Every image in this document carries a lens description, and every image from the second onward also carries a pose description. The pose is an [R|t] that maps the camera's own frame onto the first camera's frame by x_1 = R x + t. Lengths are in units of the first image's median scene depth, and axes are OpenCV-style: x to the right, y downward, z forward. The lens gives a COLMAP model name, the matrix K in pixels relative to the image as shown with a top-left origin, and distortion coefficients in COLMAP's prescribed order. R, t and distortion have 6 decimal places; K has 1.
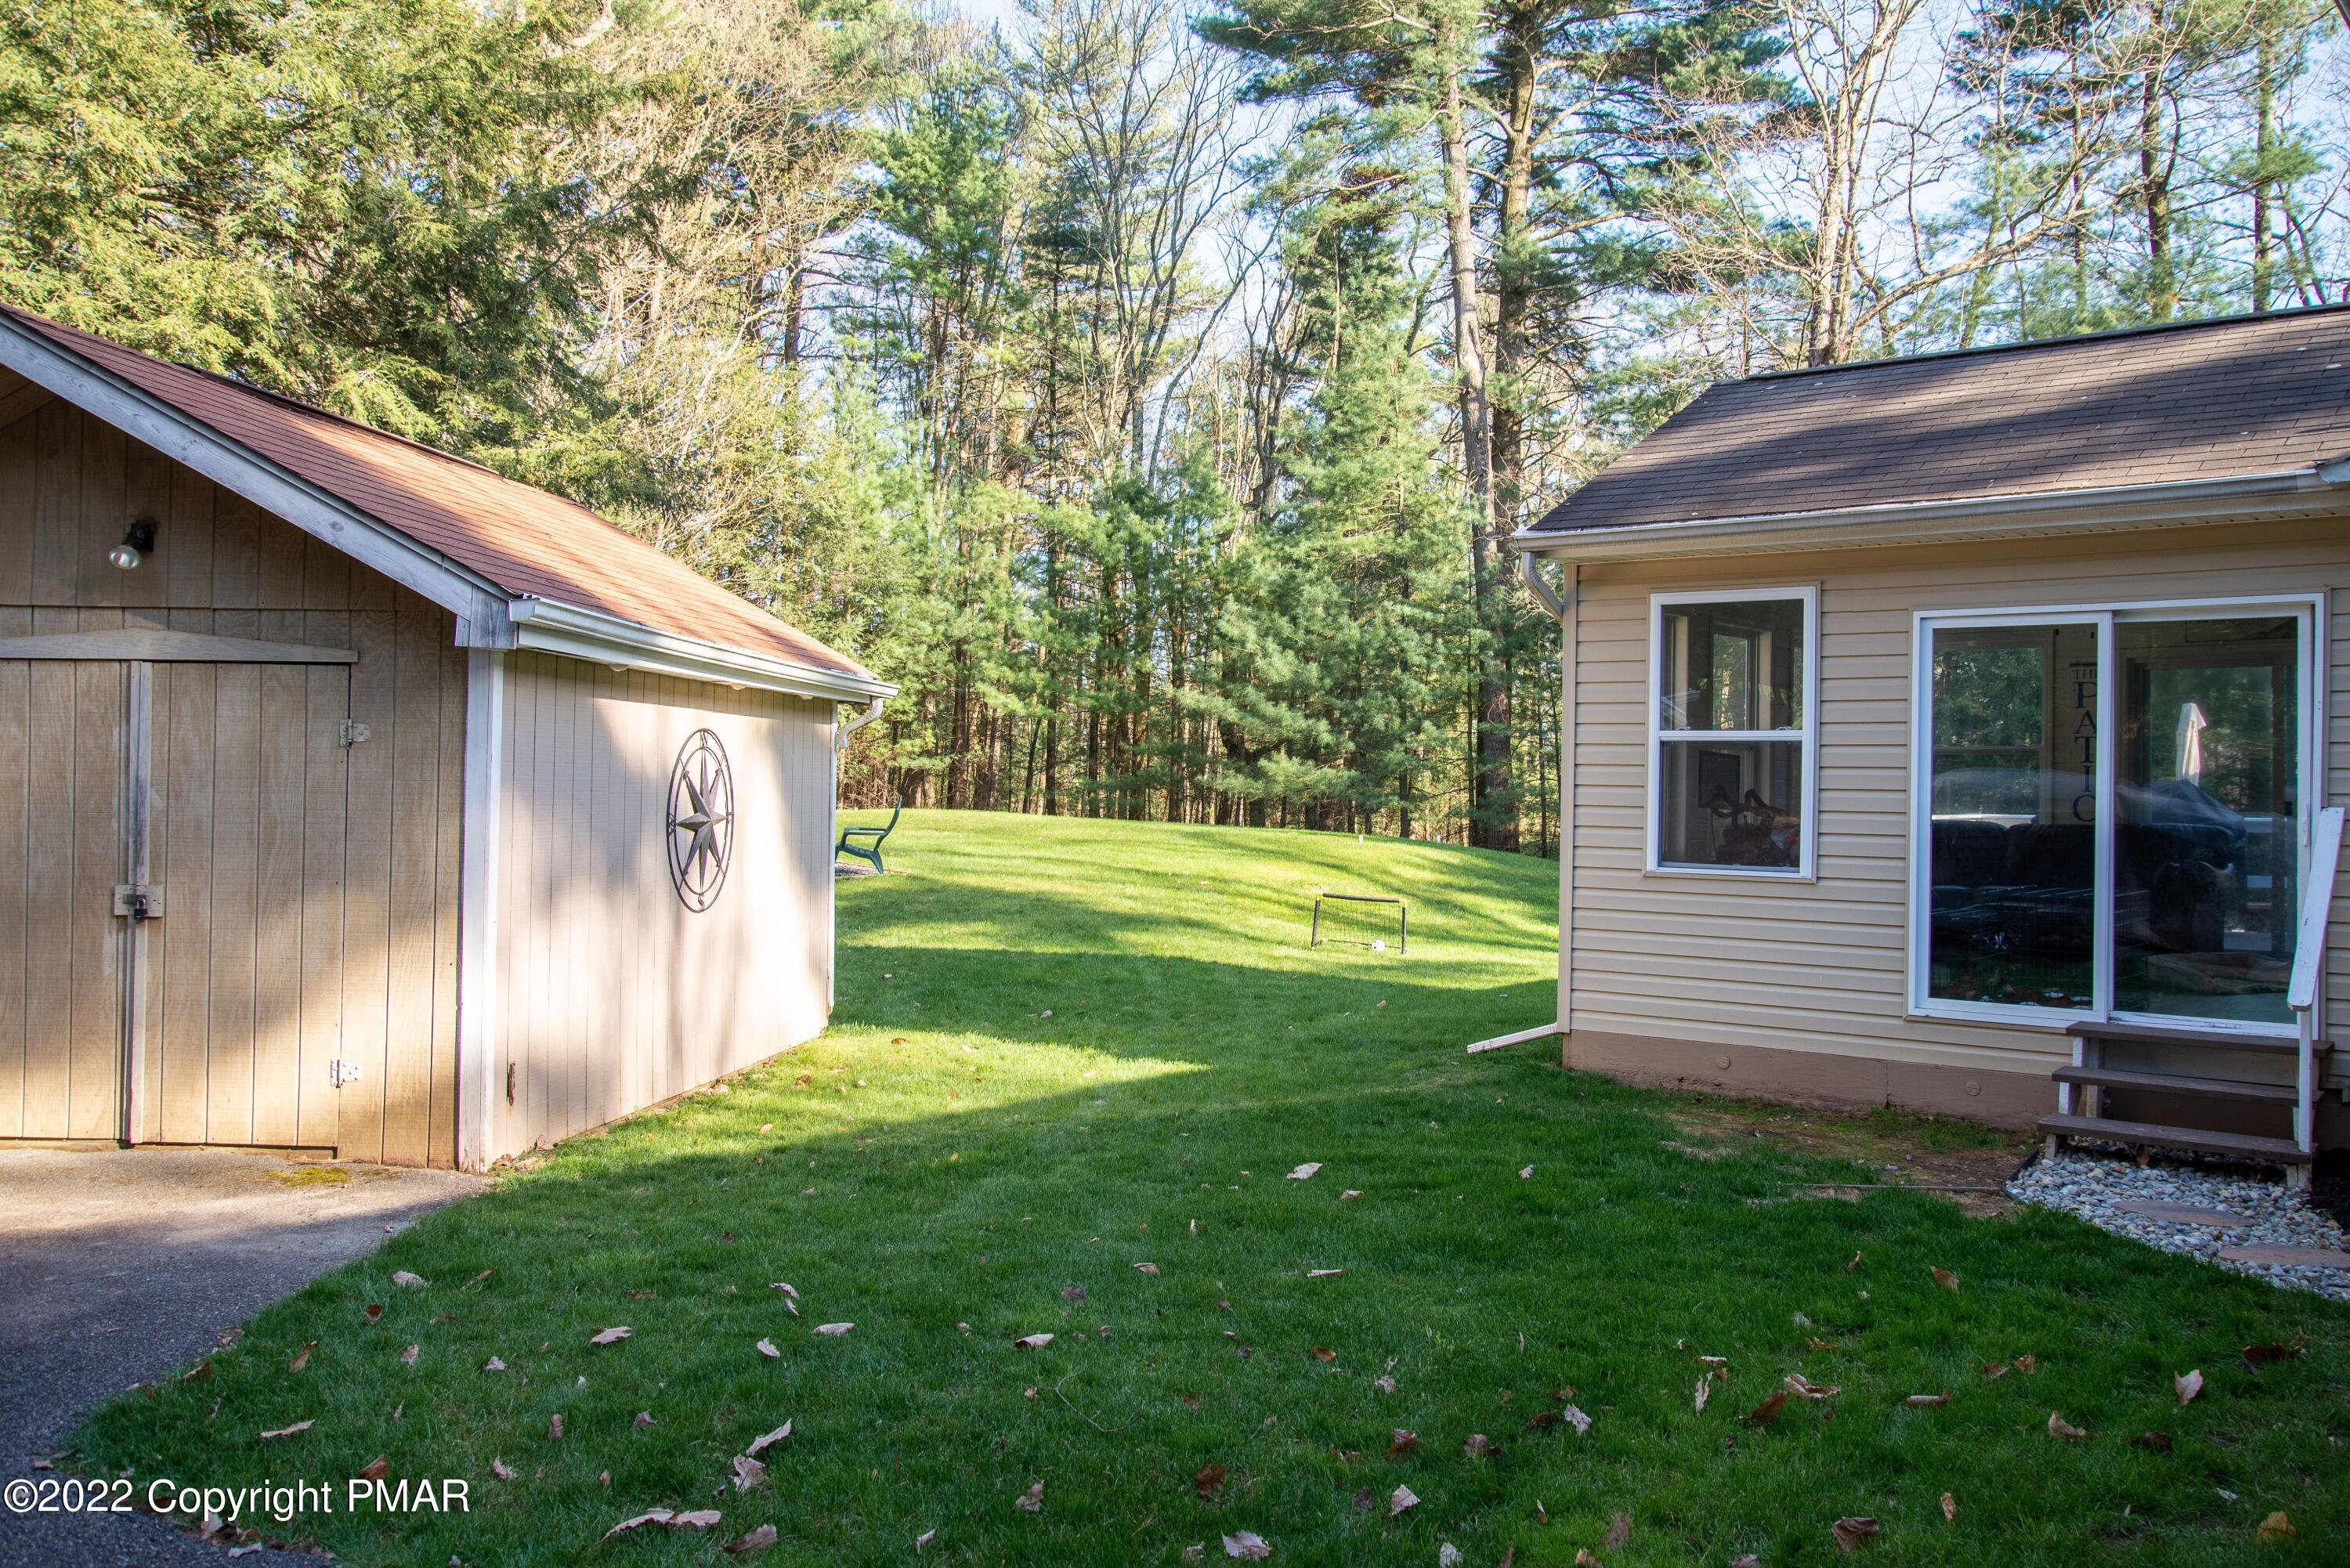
lens RADIAL K [[1890.6, 0, 1175.0], [0, 1890.6, 784.0], [0, 0, 1]] dist [-0.006383, -0.006070]
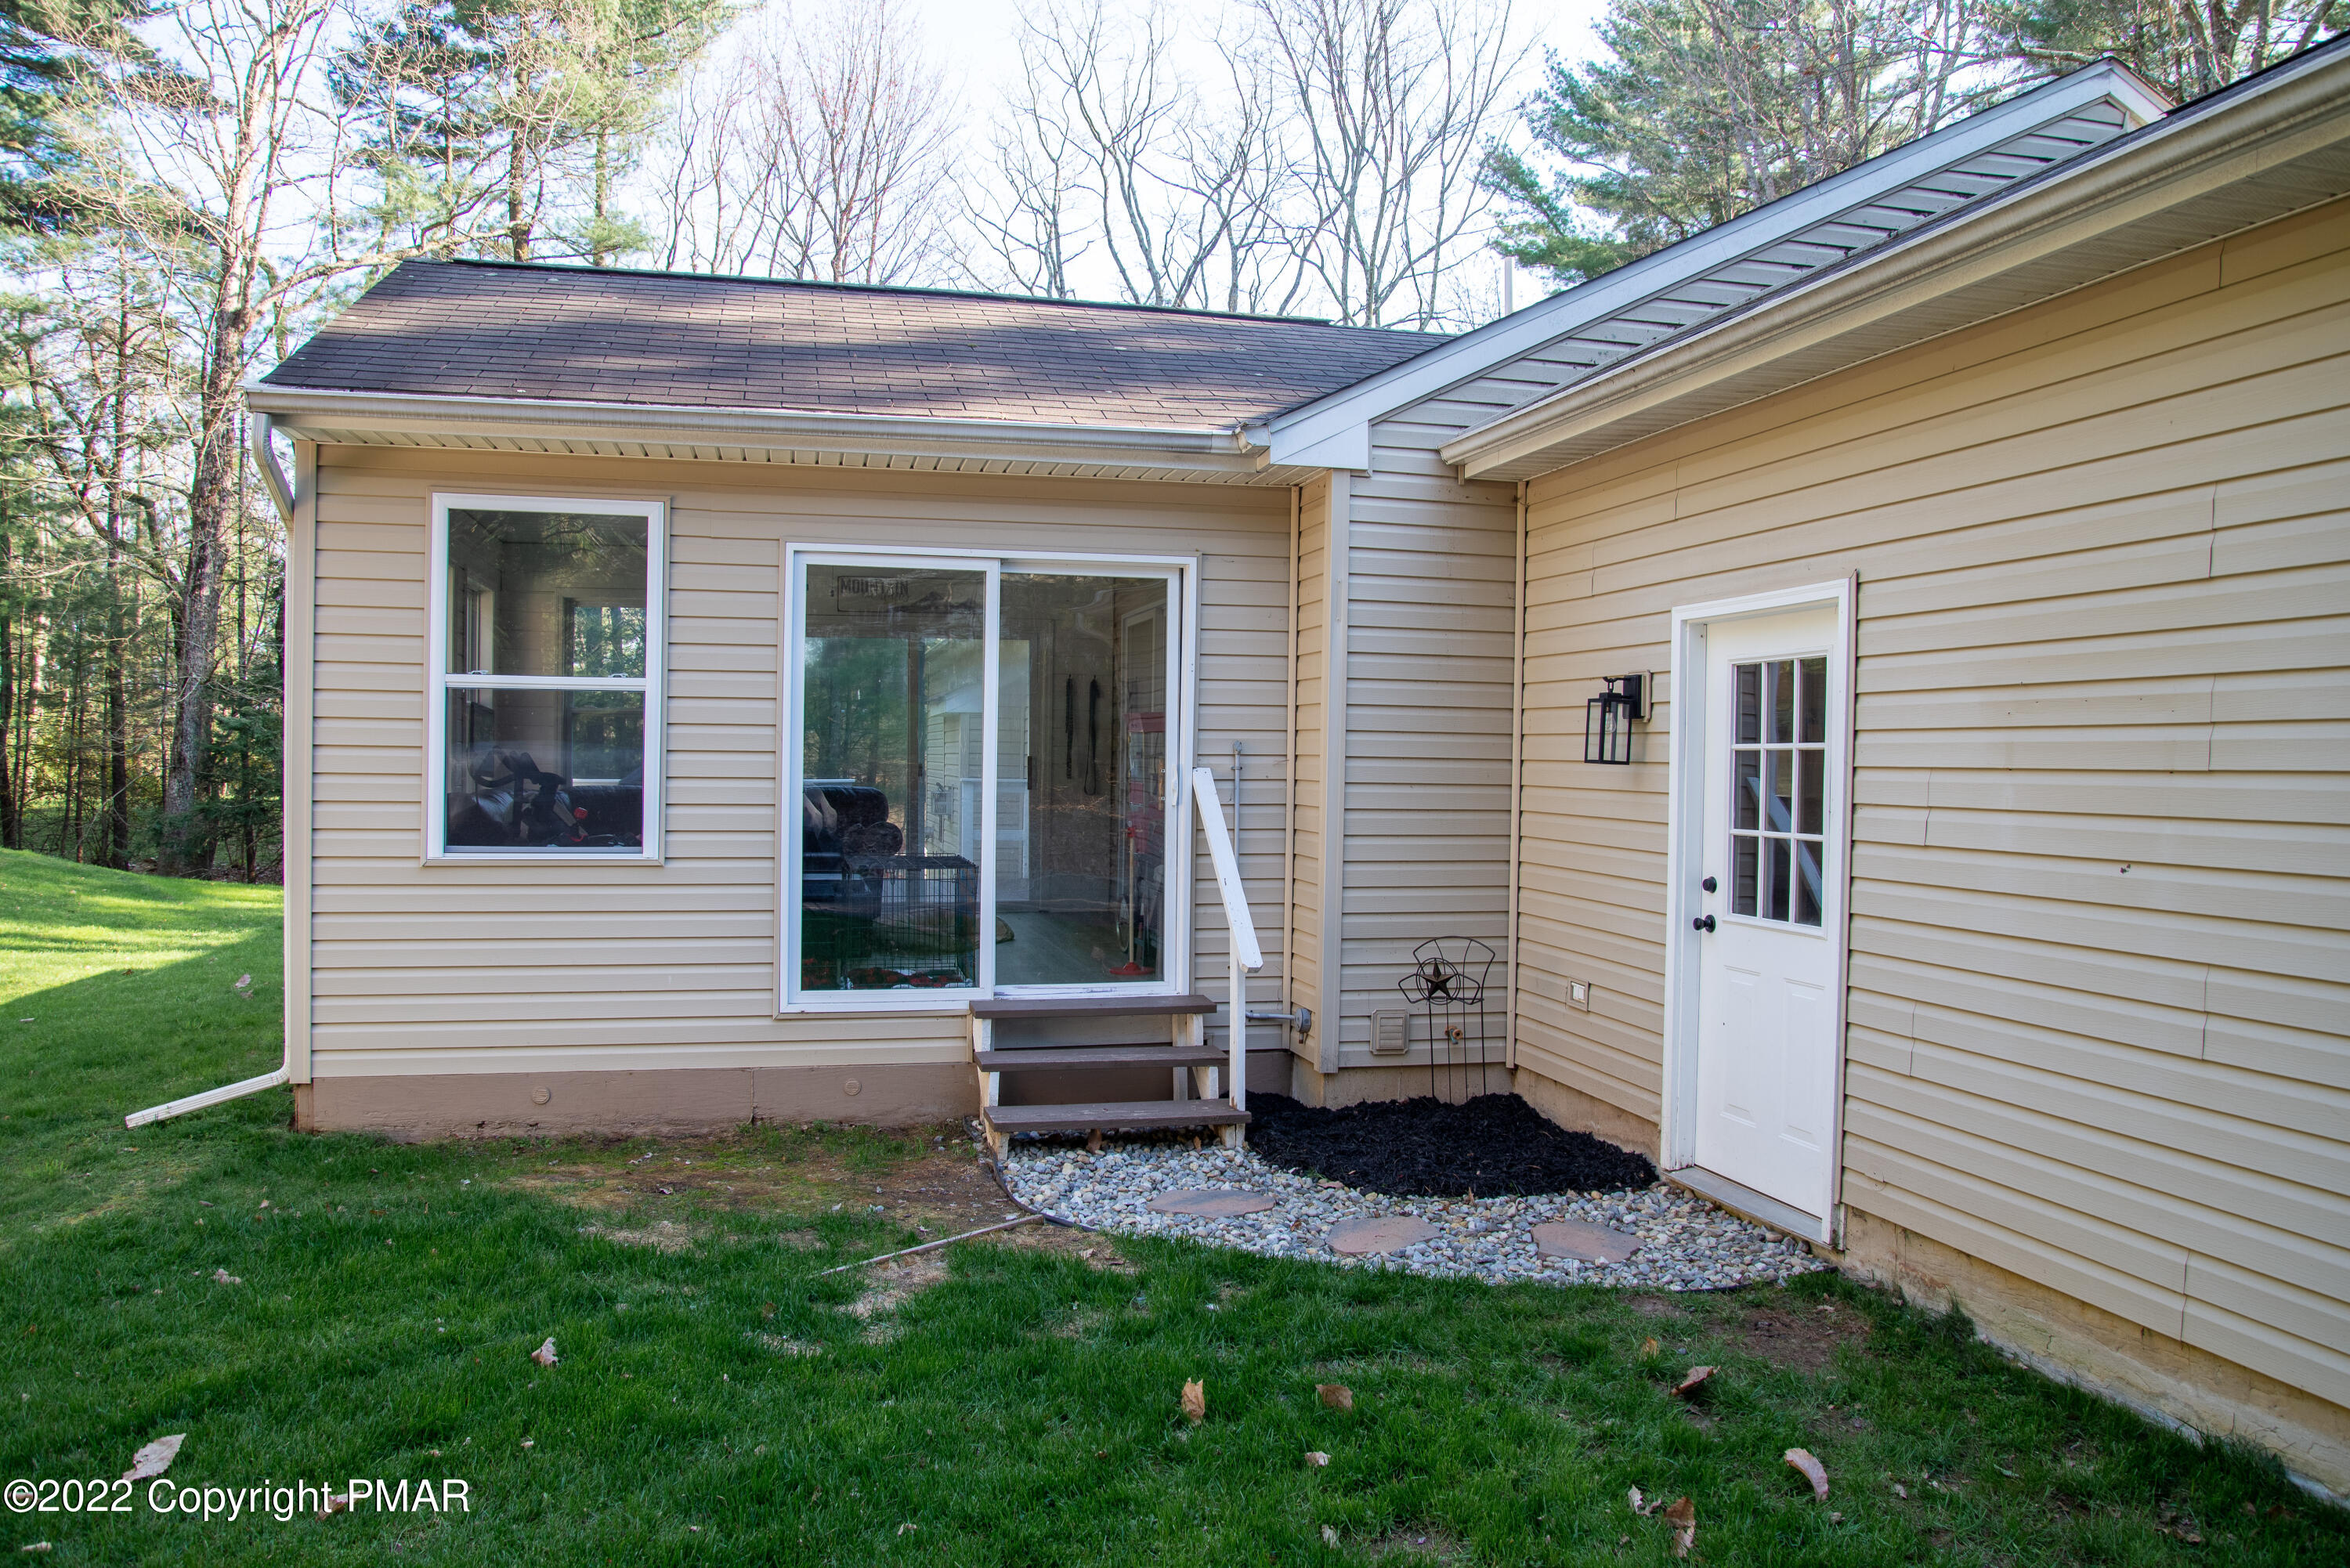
lens RADIAL K [[1635.3, 0, 1175.0], [0, 1635.3, 784.0], [0, 0, 1]] dist [-0.110207, 0.070041]
pose [[0.604852, -0.015487, 0.796187, -0.088967], [-0.000873, 0.999797, 0.020111, 0.003180], [-0.796337, -0.012860, 0.604716, 0.412814]]
